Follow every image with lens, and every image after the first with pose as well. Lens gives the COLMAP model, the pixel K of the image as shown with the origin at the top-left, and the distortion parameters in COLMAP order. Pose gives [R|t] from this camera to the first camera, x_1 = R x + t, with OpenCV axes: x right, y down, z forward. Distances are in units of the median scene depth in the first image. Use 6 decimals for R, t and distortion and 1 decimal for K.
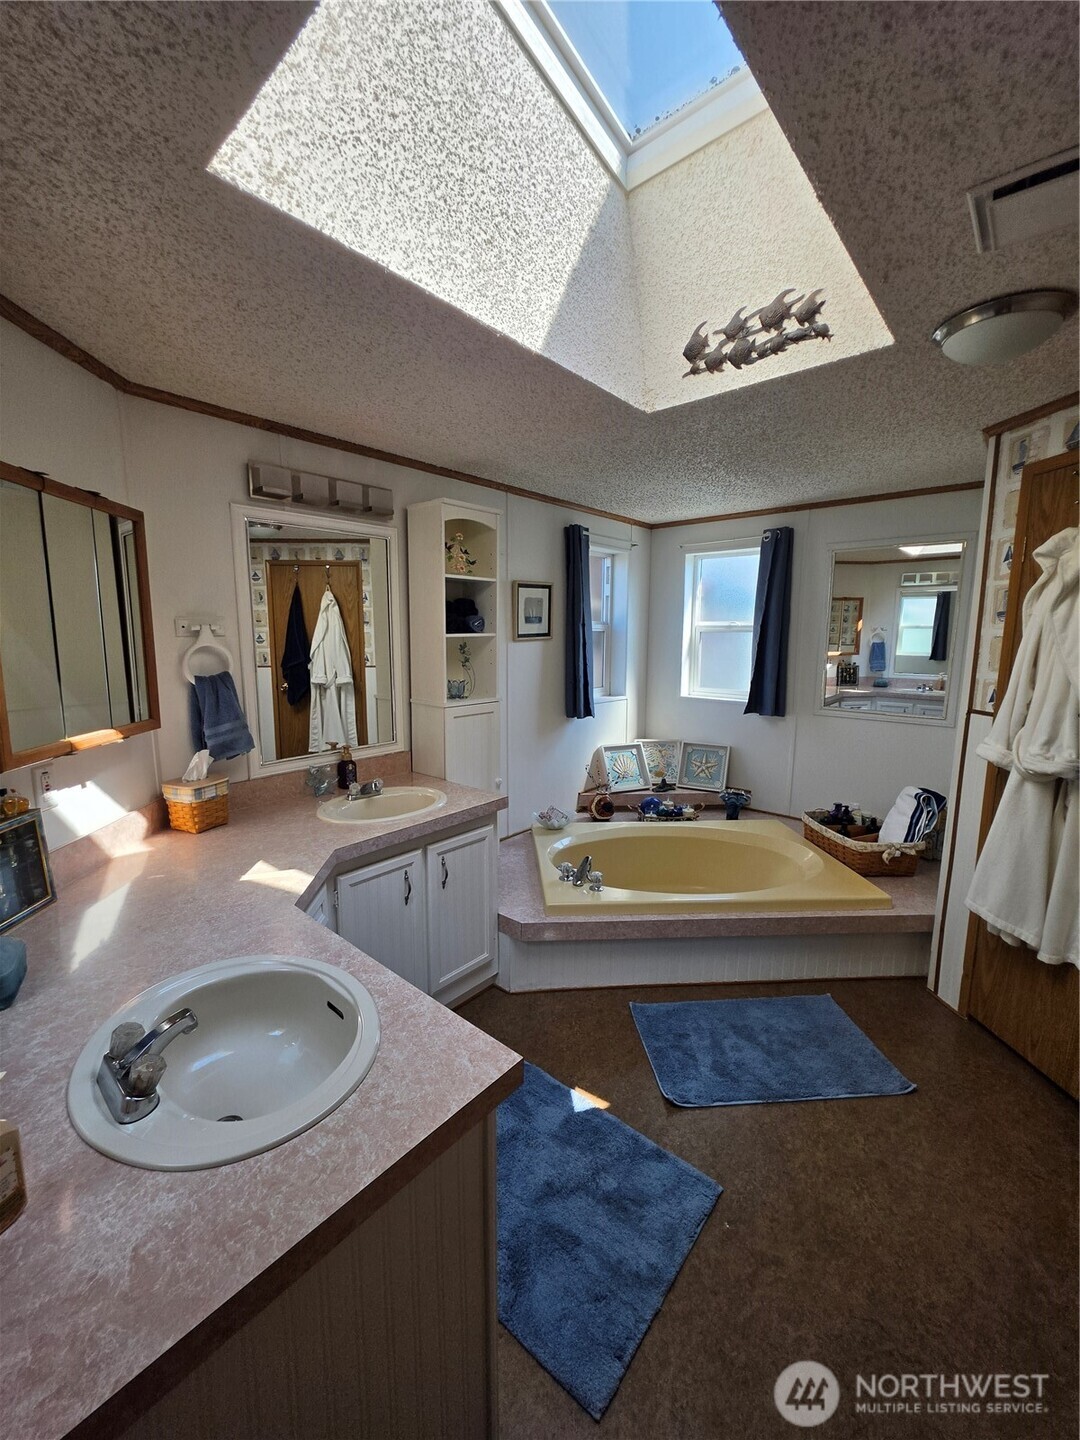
lens RADIAL K [[576.7, 0, 531.8], [0, 576.7, 717.5], [0, 0, 1]] dist [-0.005763, 0.002224]
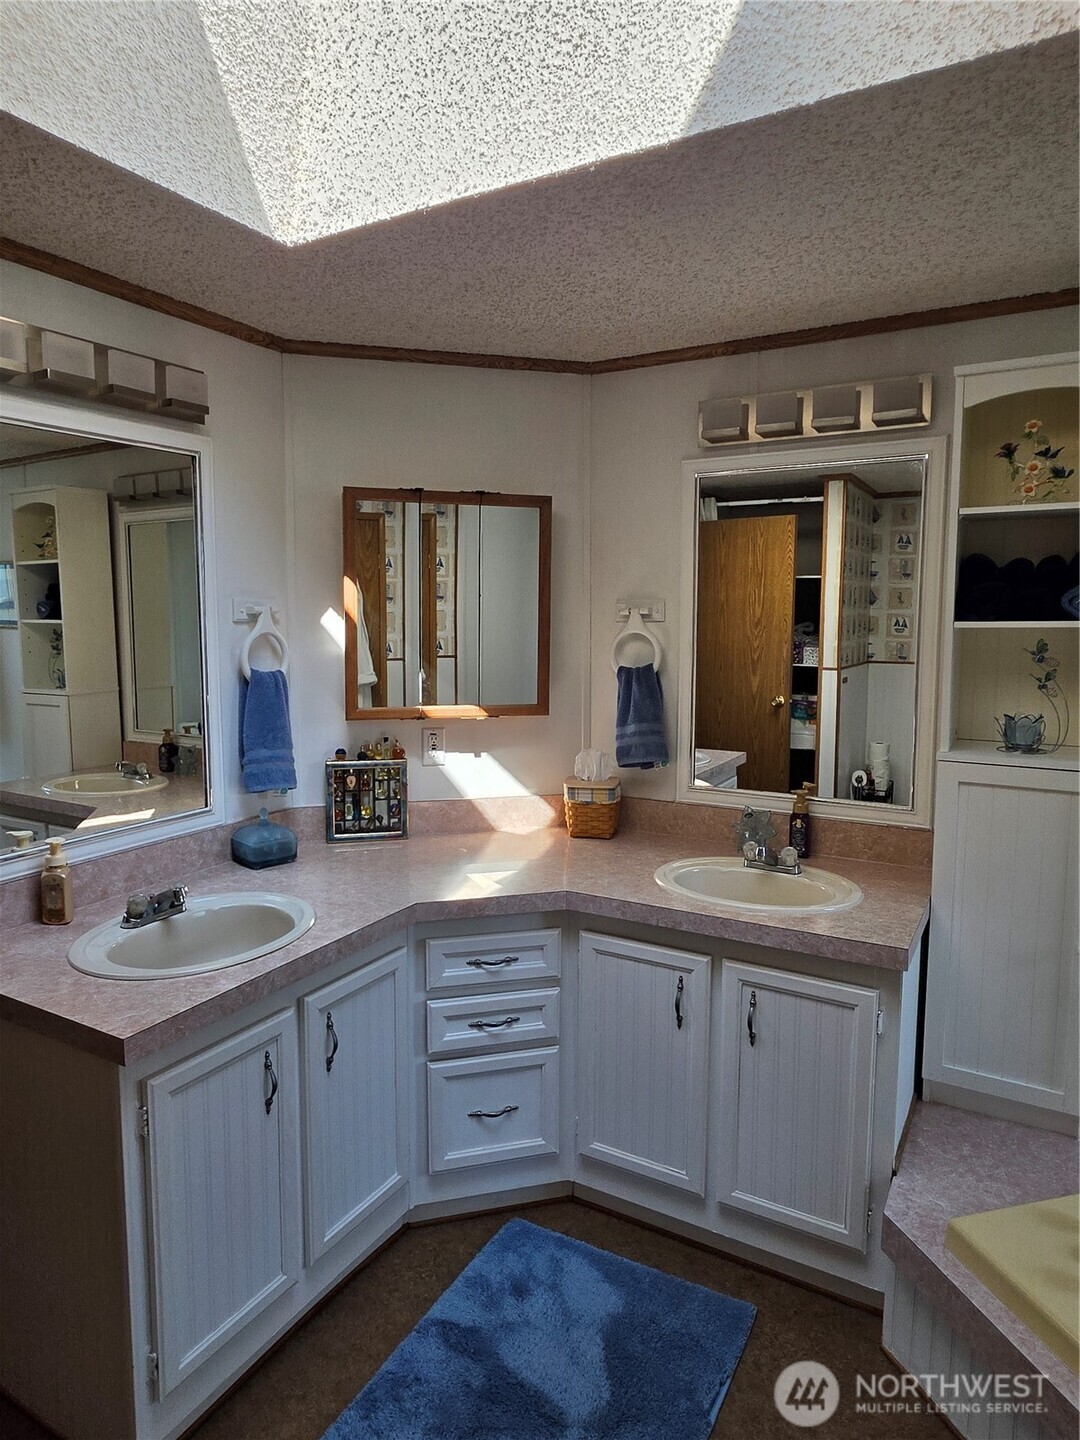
lens RADIAL K [[881.3, 0, 527.5], [0, 881.3, 704.7], [0, 0, 1]] dist [-0.007754, 0.001045]
pose [[0.200048, 0.098711, -0.974801, 0.725548], [-0.144137, 0.987052, 0.070371, -0.090831], [0.969126, 0.126428, 0.211685, 0.595893]]
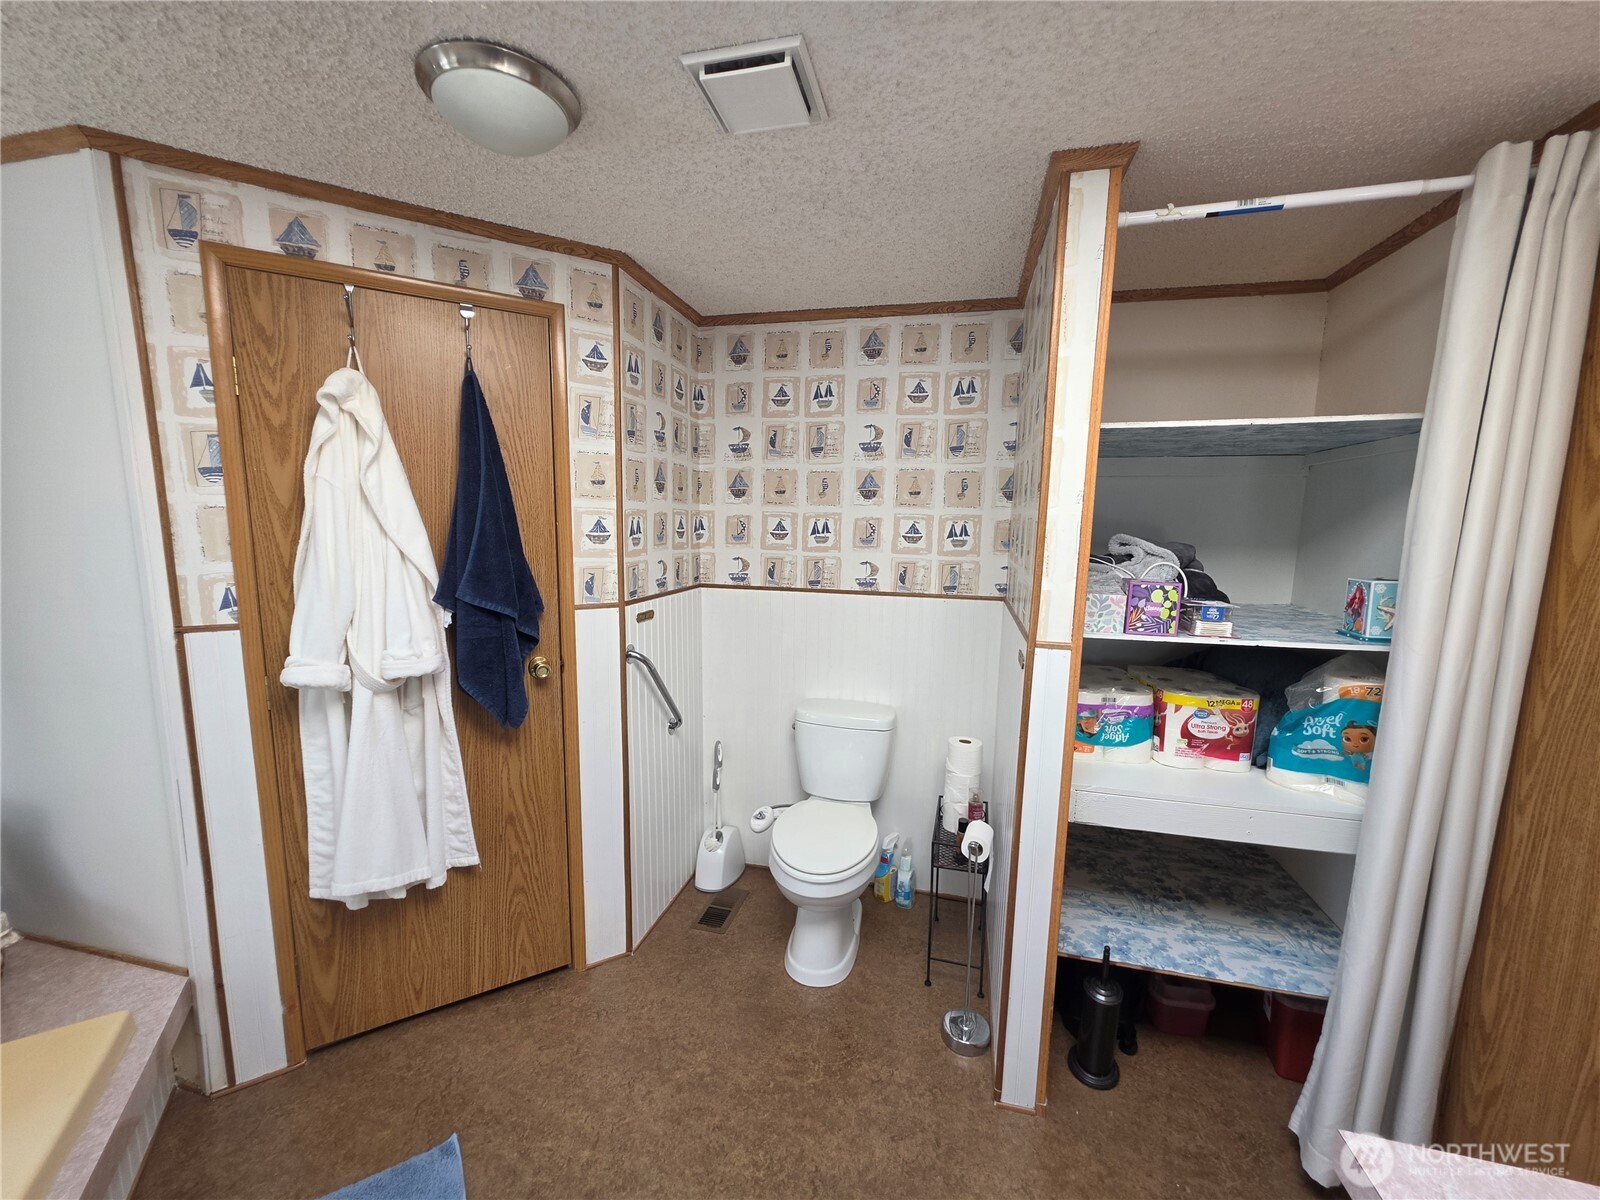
lens RADIAL K [[640.8, 0, 788.8], [0, 640.8, 613.0], [0, 0, 1]] dist [-0.005763, 0.002224]
pose [[-0.458874, -0.136480, 0.877957, -0.134426], [0.114608, 0.970785, 0.210811, -0.112710], [-0.881079, 0.197356, -0.429827, 0.841928]]
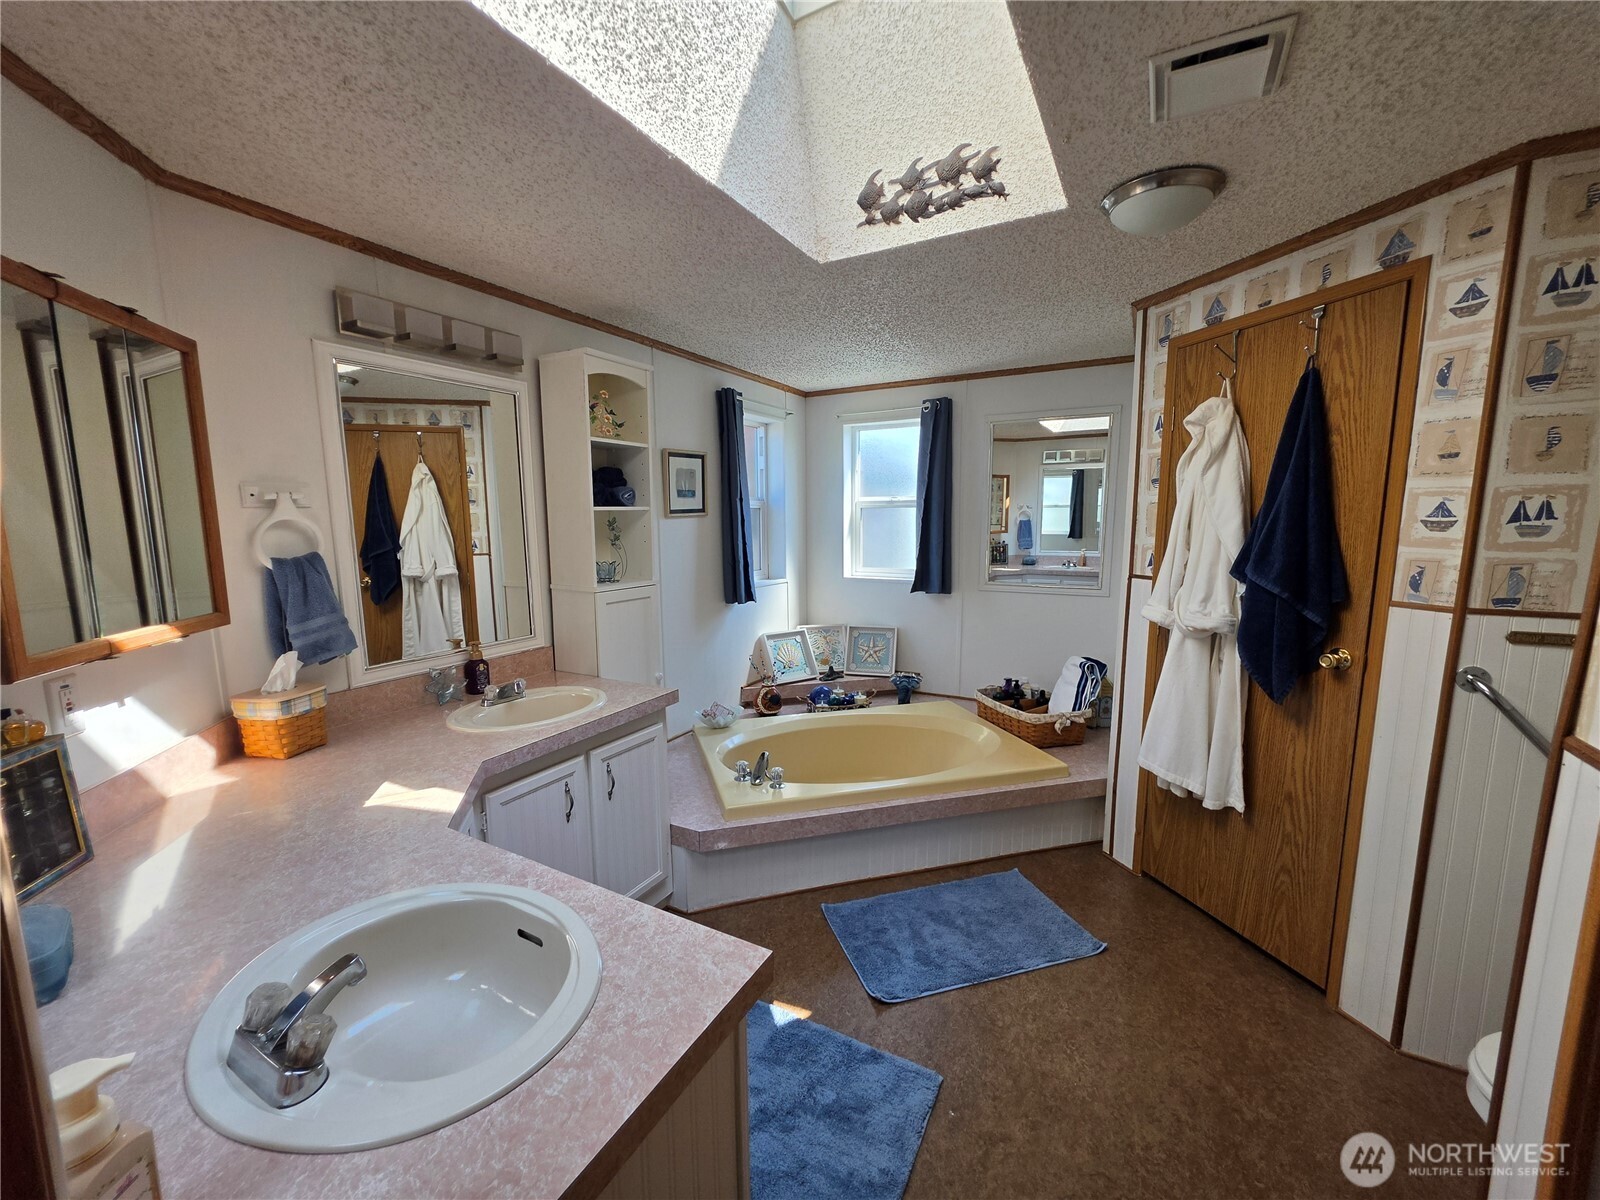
lens RADIAL K [[640.8, 0, 796.5], [0, 640.8, 609.1], [0, 0, 1]] dist [-0.005763, 0.002224]
pose [[0.977016, -0.040996, 0.209186, -0.076543], [0.042214, 0.999108, -0.001359, 0.028250], [-0.208943, 0.010158, 0.977875, 0.006026]]
